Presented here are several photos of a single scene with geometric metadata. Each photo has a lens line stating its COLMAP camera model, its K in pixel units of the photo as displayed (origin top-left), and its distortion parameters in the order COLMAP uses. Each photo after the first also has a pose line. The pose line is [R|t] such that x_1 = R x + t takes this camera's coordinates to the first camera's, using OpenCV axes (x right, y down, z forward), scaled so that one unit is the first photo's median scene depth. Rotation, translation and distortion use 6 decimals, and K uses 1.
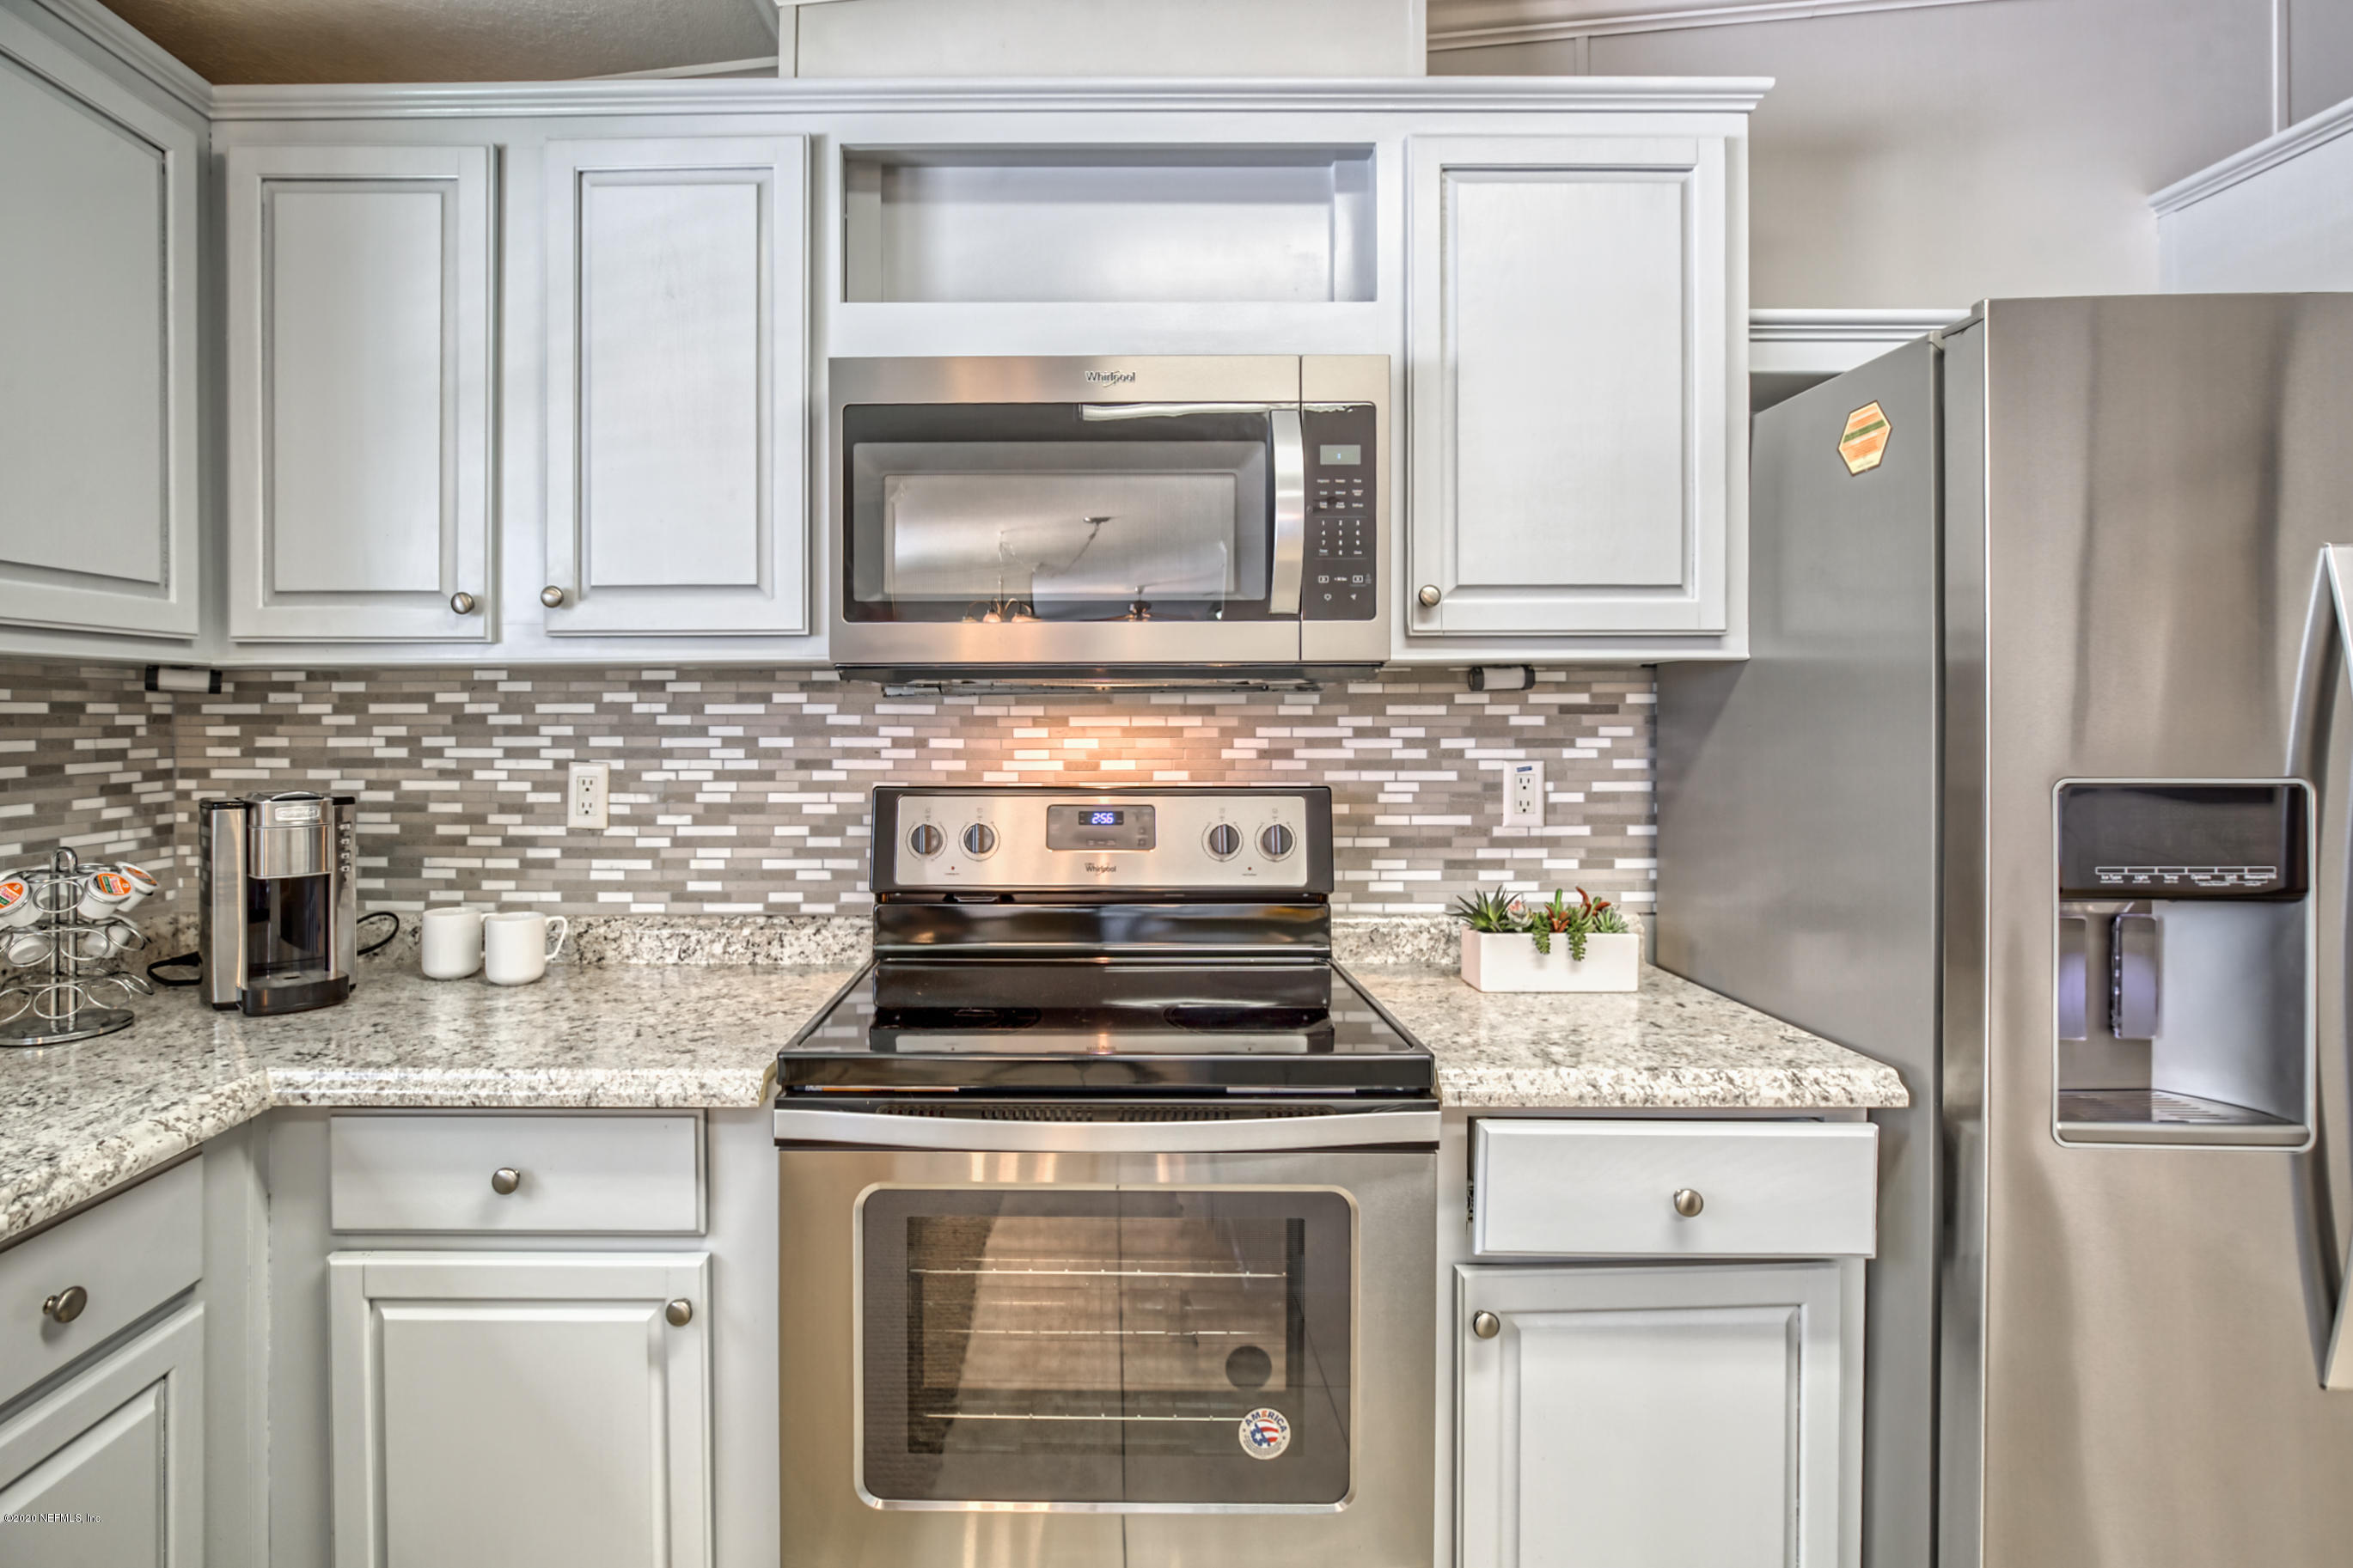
lens RADIAL K [[1131.7, 0, 1085.4], [0, 1131.7, 732.8], [0, 0, 1]] dist [-0.020726, 0.000320]
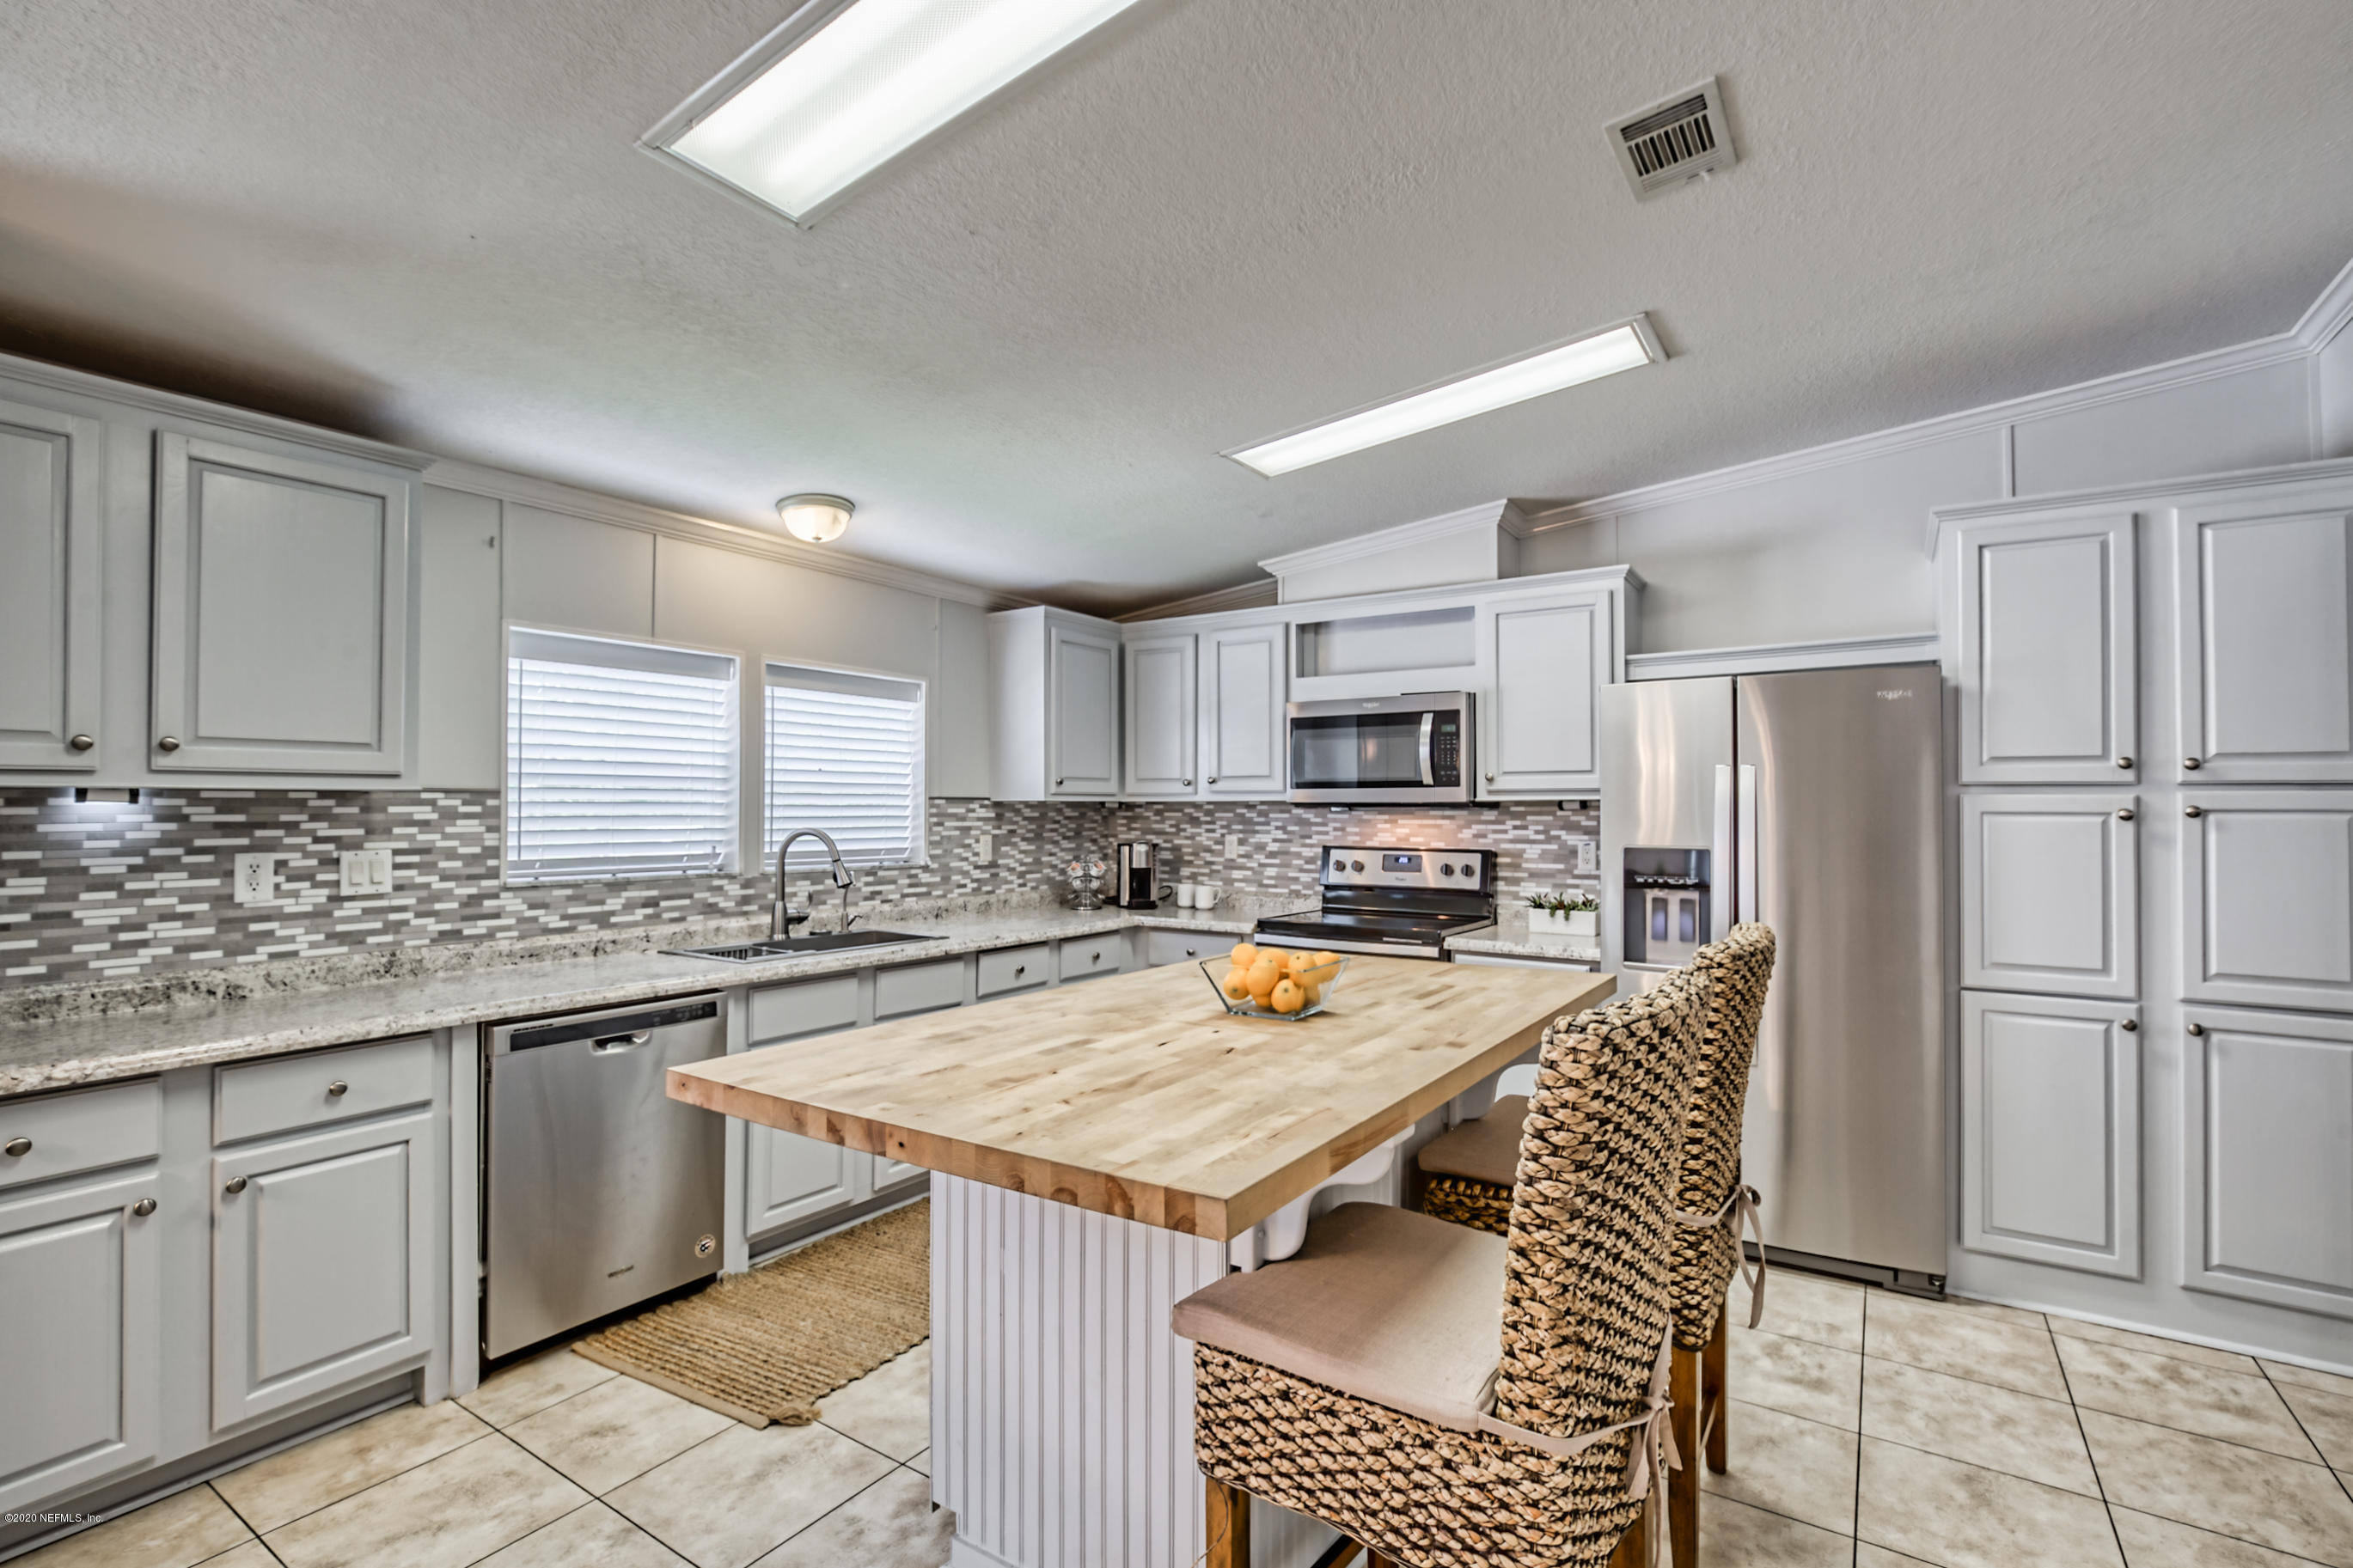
lens RADIAL K [[1067.5, 0, 1169.9], [0, 1067.5, 792.8], [0, 0, 1]] dist [-0.011865, 0.000839]
pose [[0.826884, -0.005027, -0.562349, 0.982245], [-0.010020, 0.999670, -0.023670, -0.013862], [0.562283, 0.025206, 0.826561, -1.350236]]
